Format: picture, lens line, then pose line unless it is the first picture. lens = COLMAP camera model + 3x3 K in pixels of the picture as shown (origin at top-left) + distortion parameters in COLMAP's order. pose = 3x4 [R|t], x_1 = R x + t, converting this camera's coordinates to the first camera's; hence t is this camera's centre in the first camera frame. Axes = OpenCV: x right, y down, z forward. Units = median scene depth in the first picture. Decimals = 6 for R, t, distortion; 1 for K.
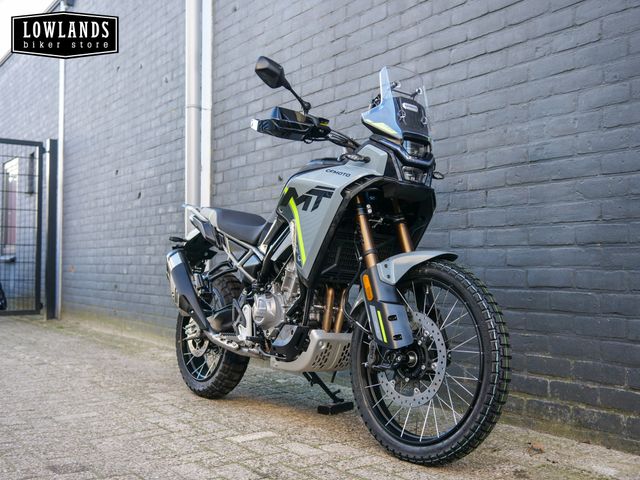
lens RADIAL K [[732.0, 0, 320.0], [0, 732.0, 240.0], [0, 0, 1]] dist [-0.004926, 0.014745]
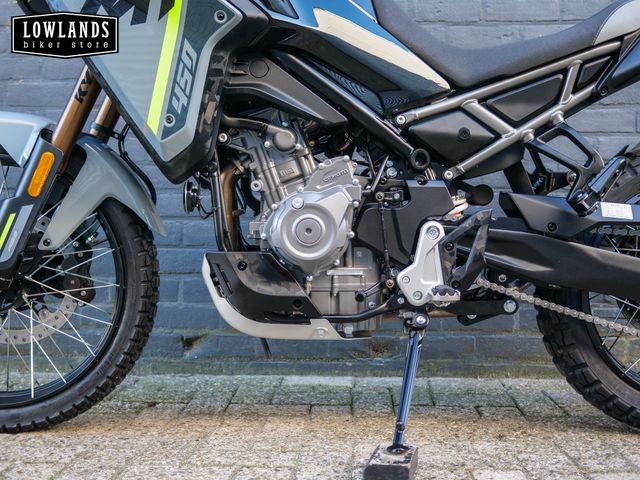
lens RADIAL K [[732.0, 0, 320.0], [0, 732.0, 240.0], [0, 0, 1]] dist [-0.004926, 0.014745]
pose [[0.598581, -0.002217, 0.801059, -0.433186], [-0.029354, 0.999264, 0.024699, 0.092487], [-0.800524, -0.038299, 0.598075, 0.700772]]
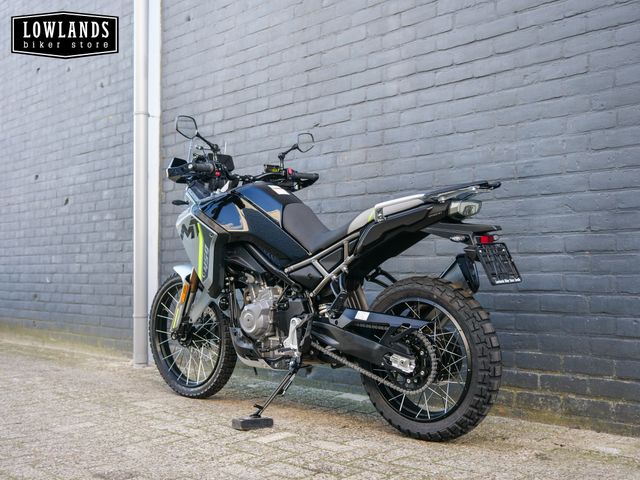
lens RADIAL K [[732.0, 0, 320.0], [0, 732.0, 240.0], [0, 0, 1]] dist [-0.004926, 0.014745]
pose [[0.982356, 0.003226, 0.186991, -0.187678], [-0.001188, 0.999939, -0.011014, 0.000092], [-0.187015, 0.010597, 0.982300, -0.028211]]
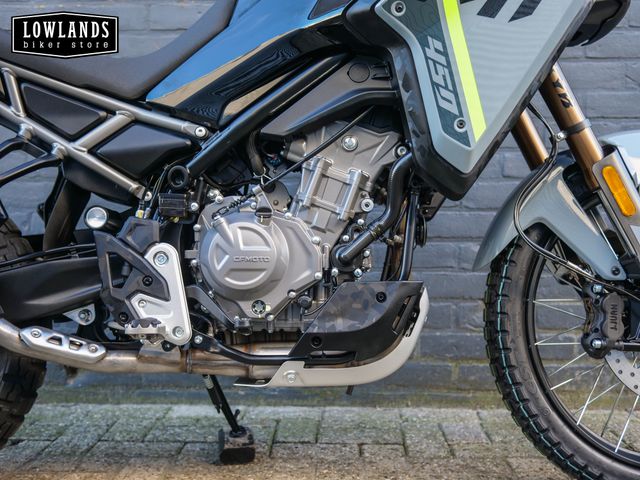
lens RADIAL K [[732.0, 0, 320.0], [0, 732.0, 240.0], [0, 0, 1]] dist [-0.004926, 0.014745]
pose [[0.588479, -0.013111, 0.808406, -0.353011], [-0.029517, 0.998854, 0.037687, 0.064883], [-0.807974, -0.046040, 0.587417, 0.656603]]
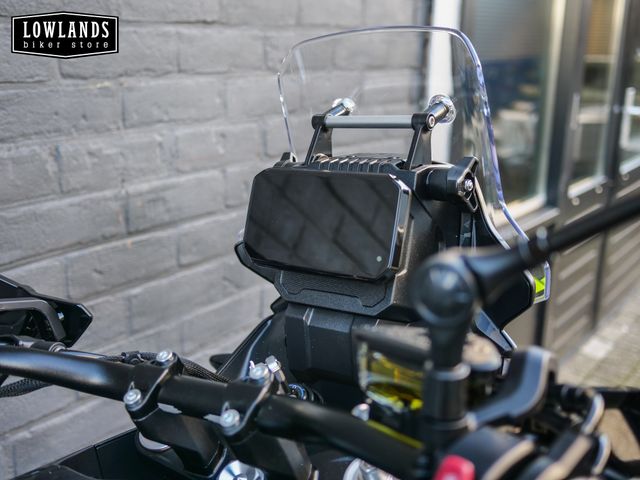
lens RADIAL K [[732.0, 0, 320.0], [0, 732.0, 240.0], [0, 0, 1]] dist [-0.004926, 0.014745]
pose [[-0.320473, -0.263857, 0.909767, -0.097782], [-0.053104, 0.963916, 0.260856, -0.185166], [-0.945768, 0.035285, -0.322921, 0.895119]]
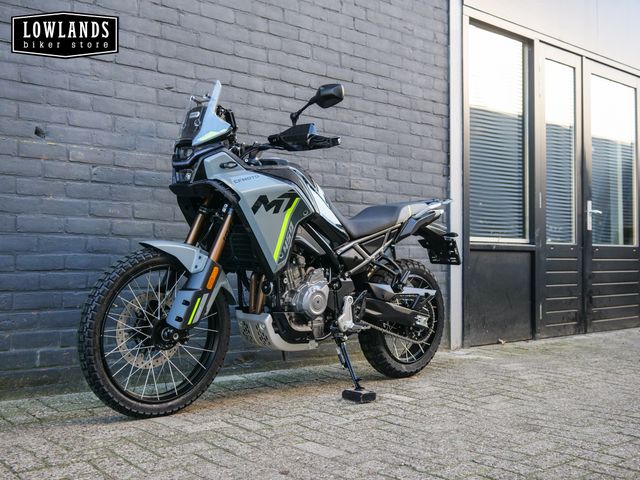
lens RADIAL K [[732.0, 0, 320.0], [0, 732.0, 240.0], [0, 0, 1]] dist [-0.004926, 0.014745]
pose [[-0.117162, 0.027224, 0.992740, -1.072943], [-0.041687, 0.998608, -0.032305, 0.046508], [-0.992238, -0.045169, -0.115864, 1.074566]]
